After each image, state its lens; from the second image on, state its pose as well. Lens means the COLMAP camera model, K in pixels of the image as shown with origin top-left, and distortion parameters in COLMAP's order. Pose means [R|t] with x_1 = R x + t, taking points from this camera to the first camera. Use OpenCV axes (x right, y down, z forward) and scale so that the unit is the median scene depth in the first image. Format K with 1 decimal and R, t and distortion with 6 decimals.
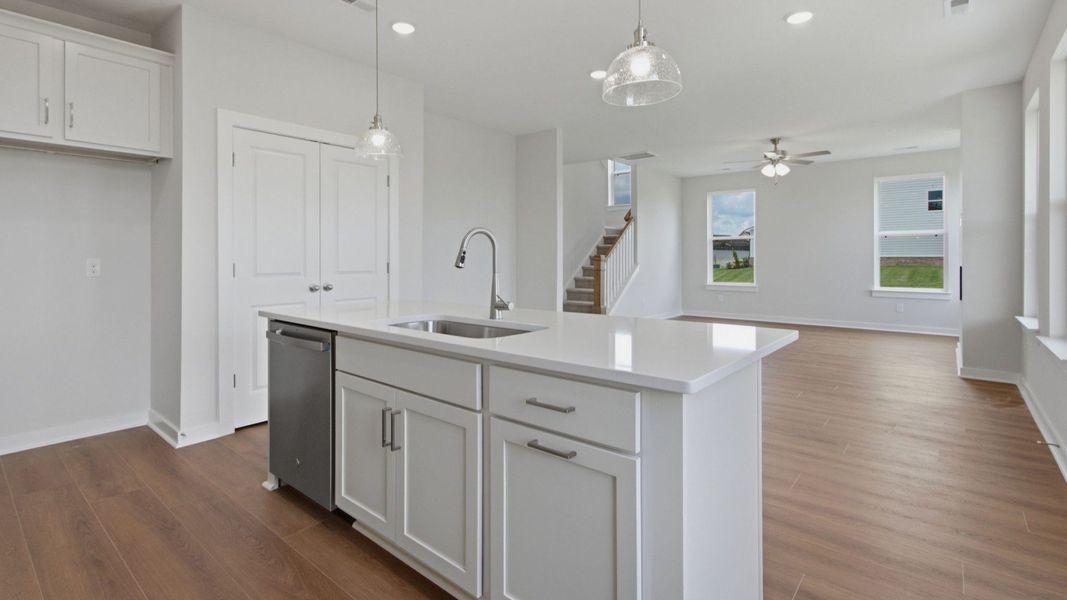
lens RADIAL K [[499.6, 0, 526.1], [0, 499.6, 259.9], [0, 0, 1]] dist [0.000219, 0.005687]
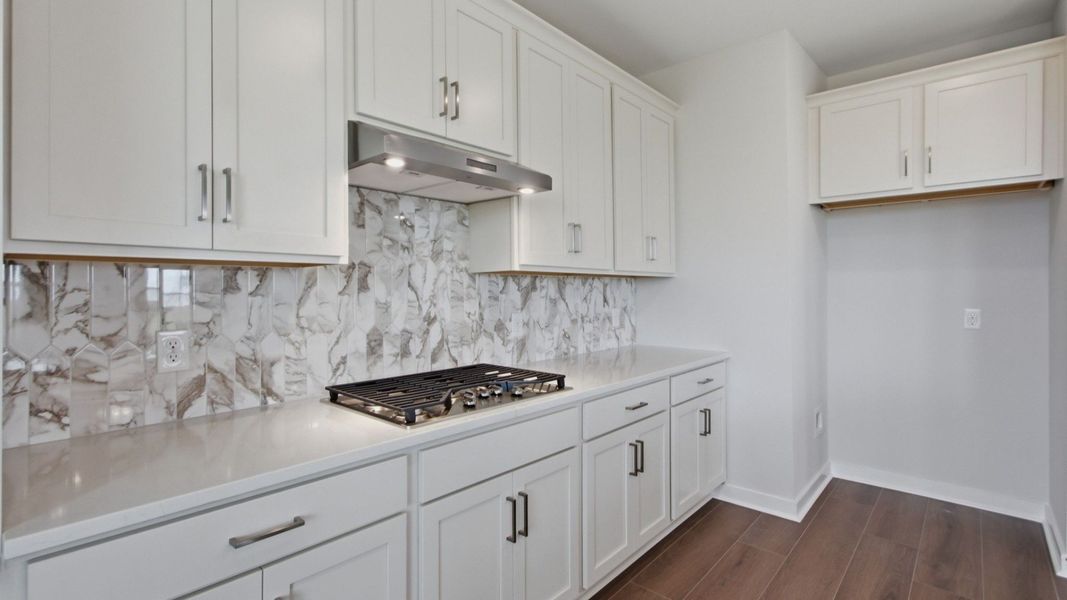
lens RADIAL K [[499.6, 0, 534.0], [0, 499.6, 285.9], [0, 0, 1]] dist [0.000219, 0.005687]
pose [[-0.021693, -0.003265, -0.999759, 0.022852], [-0.005998, 0.999977, -0.003135, -0.016348], [0.999747, 0.005928, -0.021712, 0.106617]]
